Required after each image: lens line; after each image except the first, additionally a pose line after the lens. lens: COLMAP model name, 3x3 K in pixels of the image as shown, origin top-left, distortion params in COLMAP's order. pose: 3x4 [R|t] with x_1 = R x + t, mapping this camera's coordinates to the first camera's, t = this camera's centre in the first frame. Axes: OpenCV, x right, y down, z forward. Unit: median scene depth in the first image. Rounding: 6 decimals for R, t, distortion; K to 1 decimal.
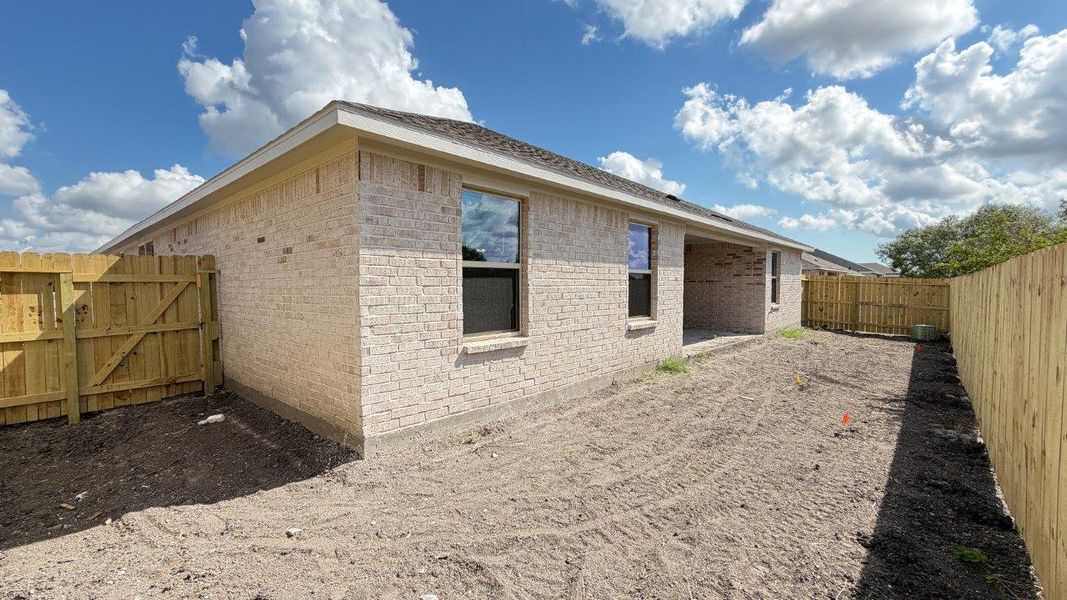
lens RADIAL K [[493.7, 0, 532.5], [0, 493.7, 291.4], [0, 0, 1]] dist [0.029349, 0.000370]
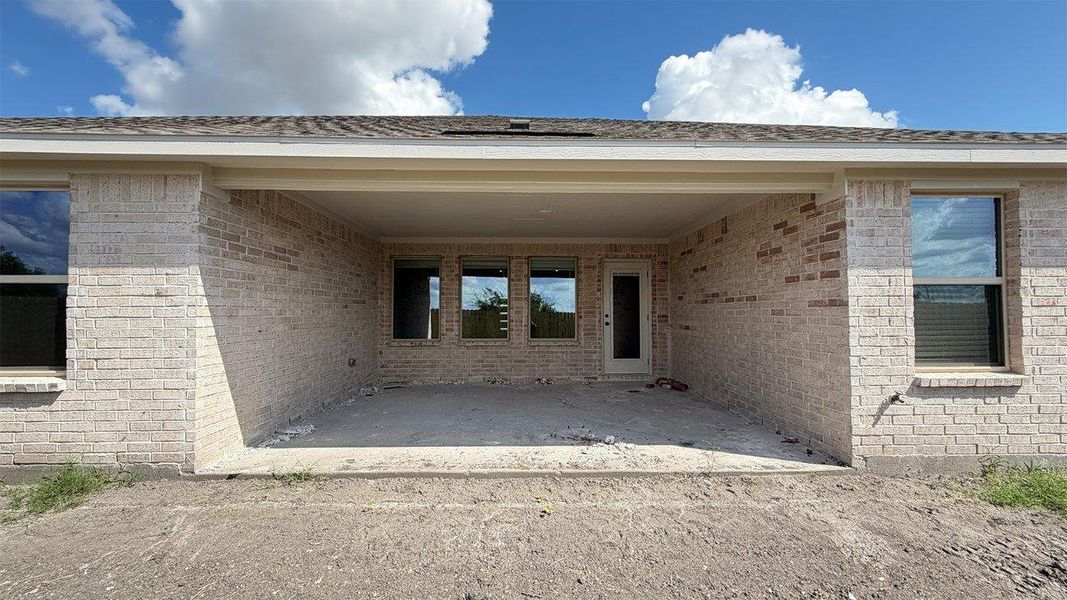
lens RADIAL K [[428.7, 0, 534.7], [0, 428.7, 300.6], [0, 0, 1]] dist [0.001049, 0.000132]
pose [[0.649339, -0.009503, -0.760440, 0.068415], [-0.009763, 0.999735, -0.020830, -0.001129], [0.760437, 0.020949, 0.649074, 0.084642]]
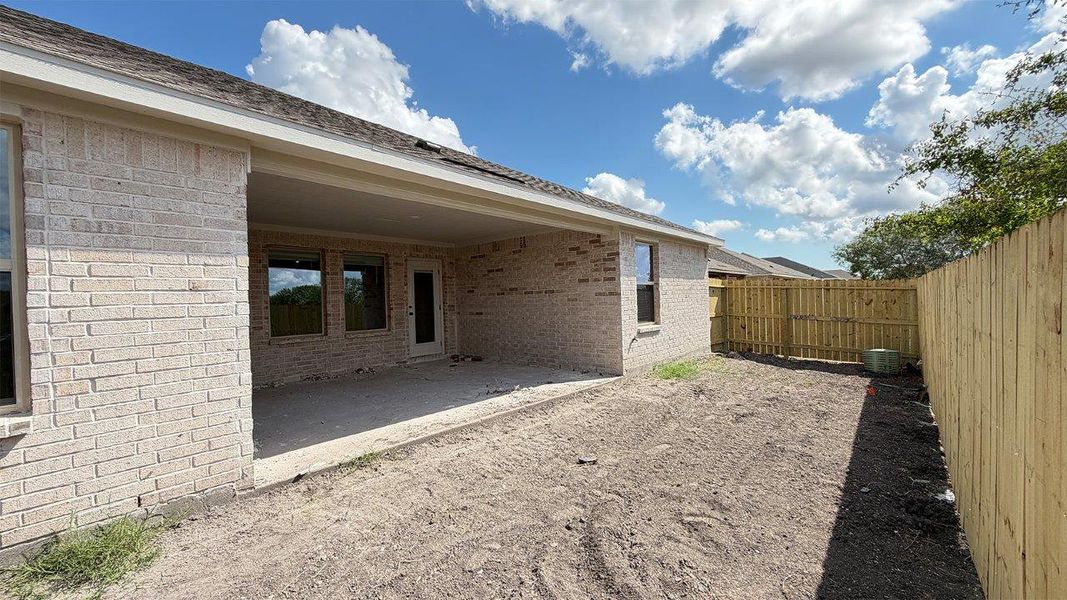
lens RADIAL K [[429.4, 0, 533.5], [0, 429.4, 300.0], [0, 0, 1]] dist [0.012624, -0.000050]
pose [[0.999416, -0.015357, -0.030514, 0.047276], [0.015252, 0.999877, -0.003660, -0.000880], [0.030567, 0.003192, 0.999528, 0.057937]]
